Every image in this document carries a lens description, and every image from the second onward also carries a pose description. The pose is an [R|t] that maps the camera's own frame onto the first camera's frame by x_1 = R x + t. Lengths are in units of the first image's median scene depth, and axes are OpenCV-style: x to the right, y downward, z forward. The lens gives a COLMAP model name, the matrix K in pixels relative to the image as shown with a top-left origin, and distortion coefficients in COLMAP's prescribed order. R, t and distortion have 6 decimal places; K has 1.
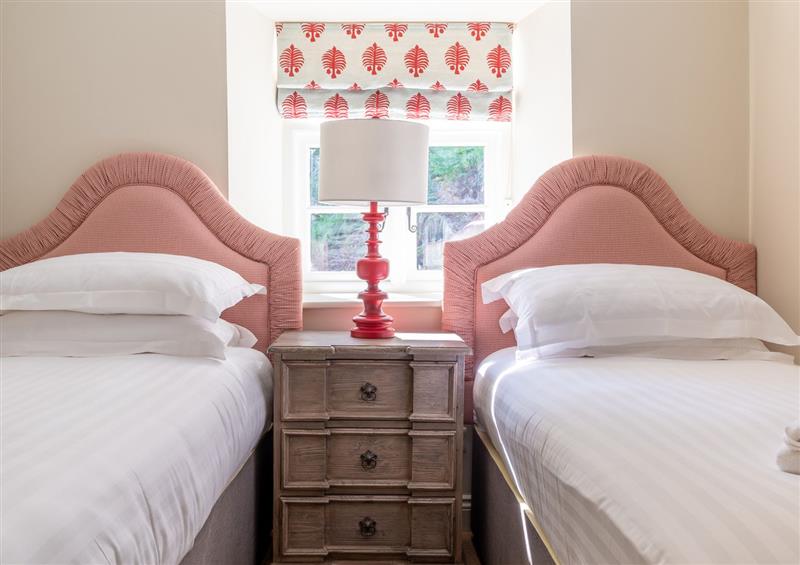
lens RADIAL K [[810.9, 0, 400.4], [0, 810.9, 239.4], [0, 0, 1]] dist [0.008336, 0.015443]
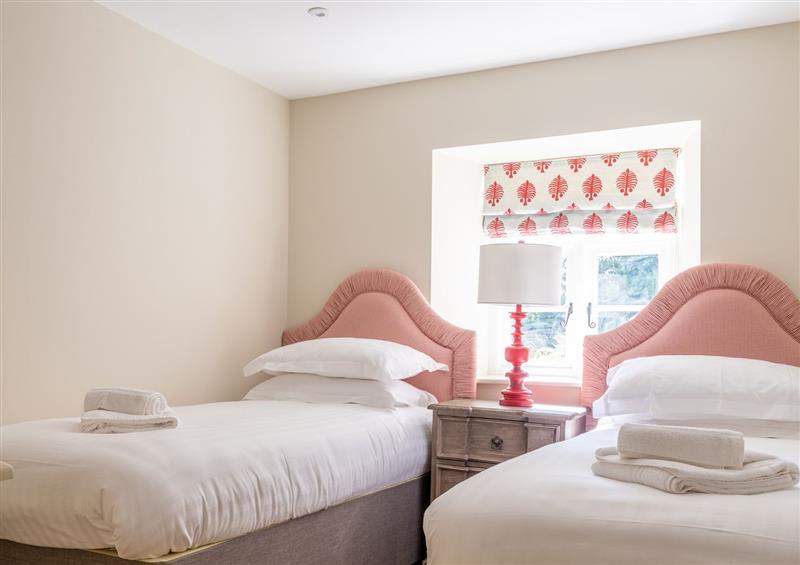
lens RADIAL K [[1051.4, 0, 400.0], [0, 1051.4, 282.5], [0, 0, 1]] dist [-0.022932, 0.030667]
pose [[0.850150, -0.010720, -0.526432, 0.694691], [-0.019016, 0.998515, -0.051044, 0.010291], [0.526198, 0.053406, 0.848684, -0.554496]]
